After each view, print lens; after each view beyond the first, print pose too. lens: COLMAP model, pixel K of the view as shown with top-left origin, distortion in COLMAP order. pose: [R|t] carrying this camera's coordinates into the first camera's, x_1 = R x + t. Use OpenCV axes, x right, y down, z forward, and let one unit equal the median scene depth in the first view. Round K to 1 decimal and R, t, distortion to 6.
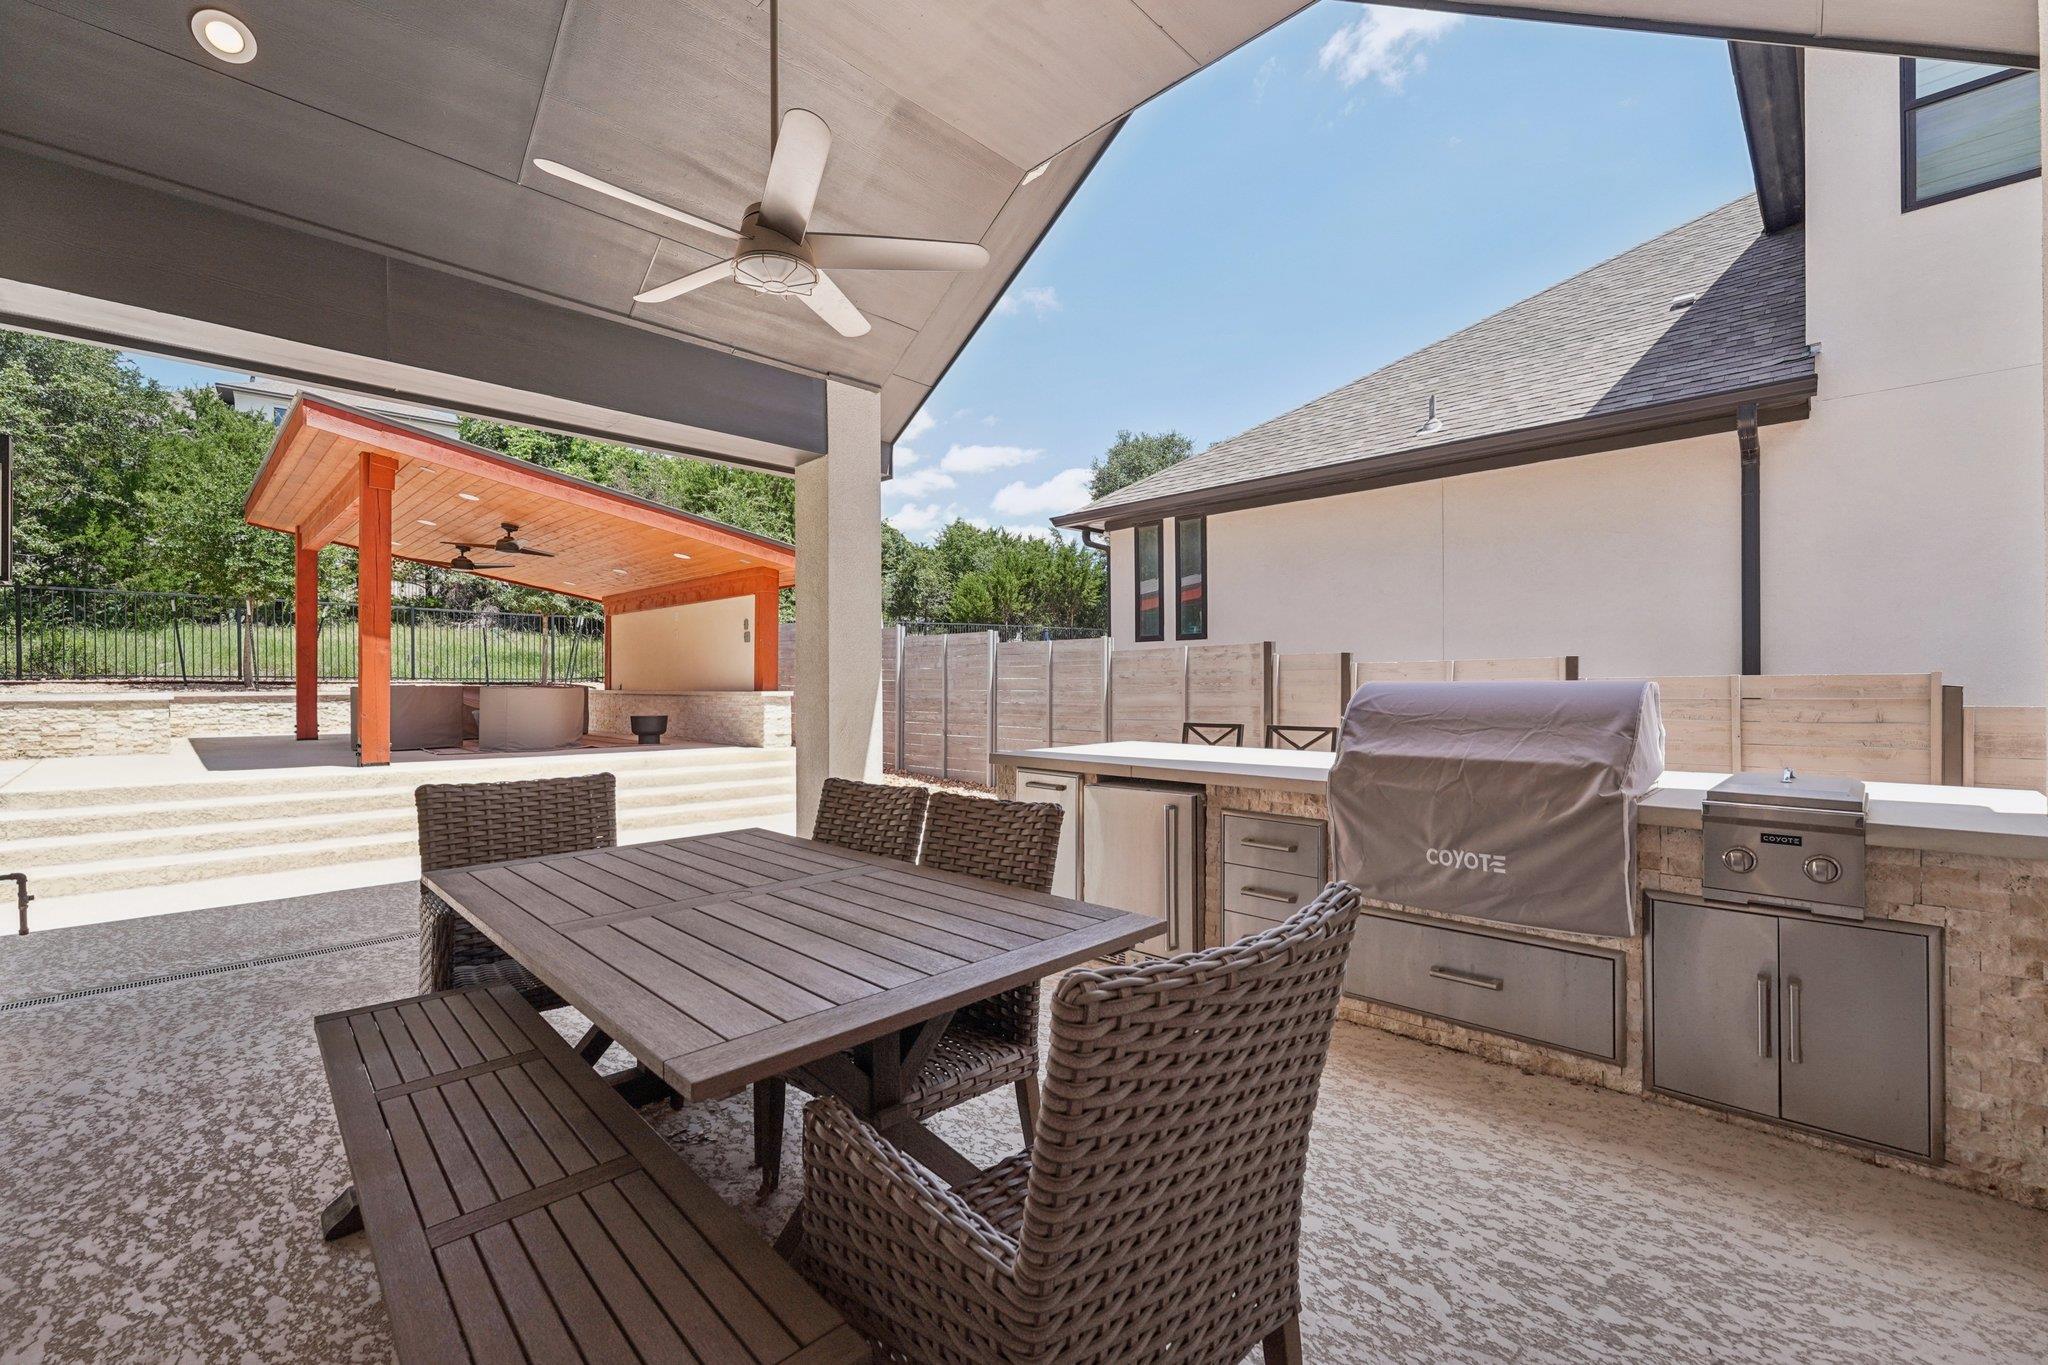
lens RADIAL K [[845.1, 0, 1016.9], [0, 845.1, 682.1], [0, 0, 1]] dist [0.011006, 0.000121]
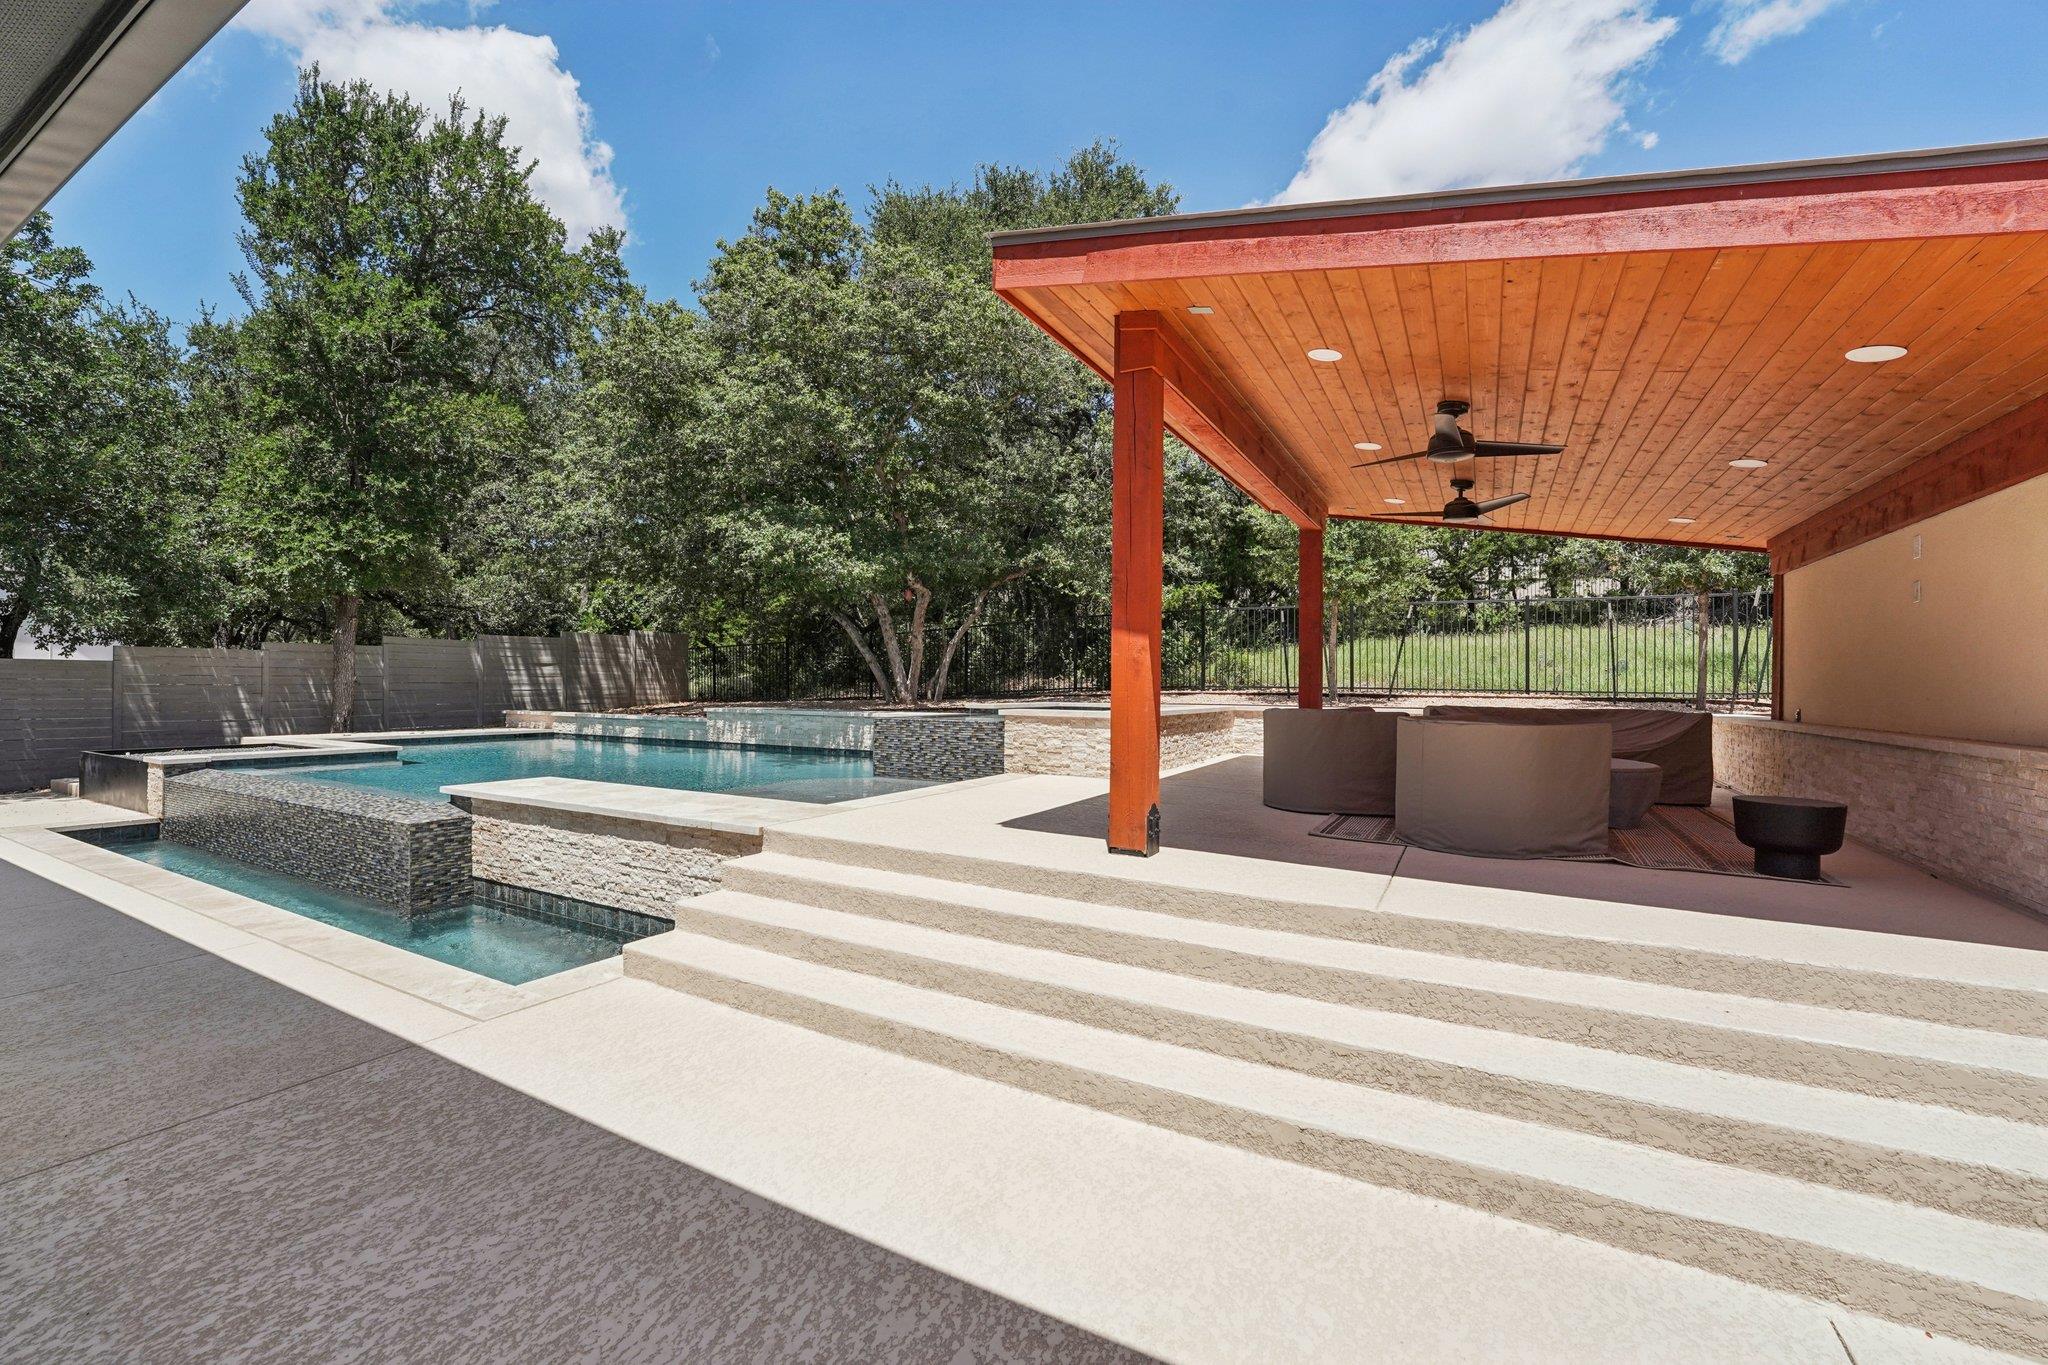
lens RADIAL K [[843.4, 0, 1017.4], [0, 843.4, 685.7], [0, 0, 1]] dist [-0.021308, 0.000145]
pose [[0.272534, 0.005556, -0.962130, -0.156975], [-0.007511, 0.999965, 0.003647, -0.011673], [0.962117, 0.006232, 0.272566, 0.528916]]
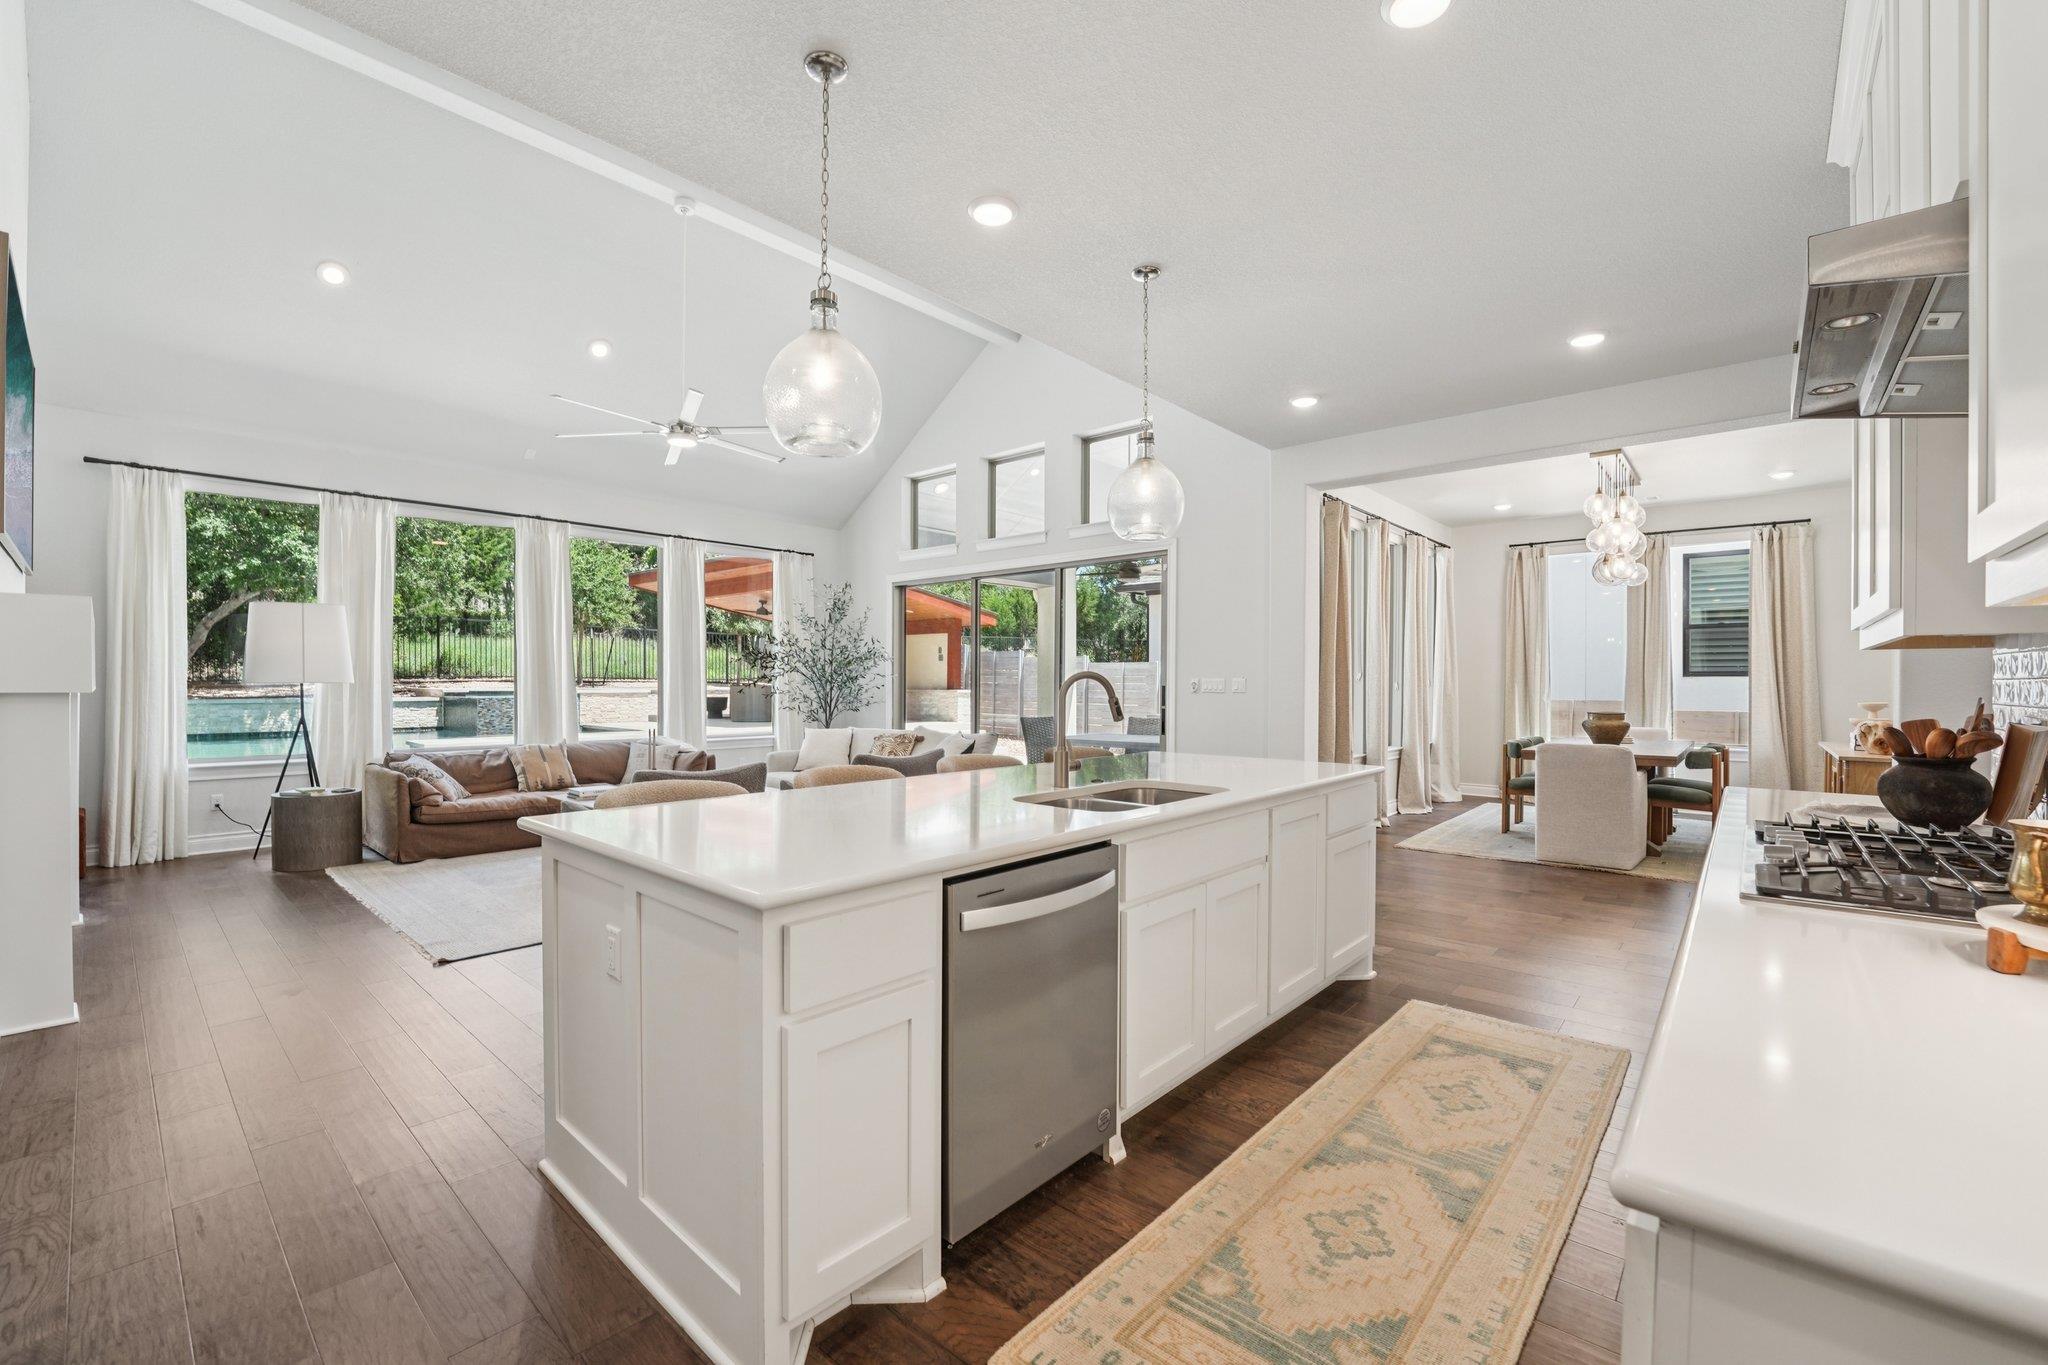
lens RADIAL K [[845.1, 0, 1016.9], [0, 845.1, 682.1], [0, 0, 1]] dist [0.011006, 0.000121]
pose [[0.998642, 0.007165, 0.051610, -0.237611], [-0.007385, 0.999964, 0.004069, -0.011200], [-0.051579, -0.004445, 0.998659, -0.674882]]
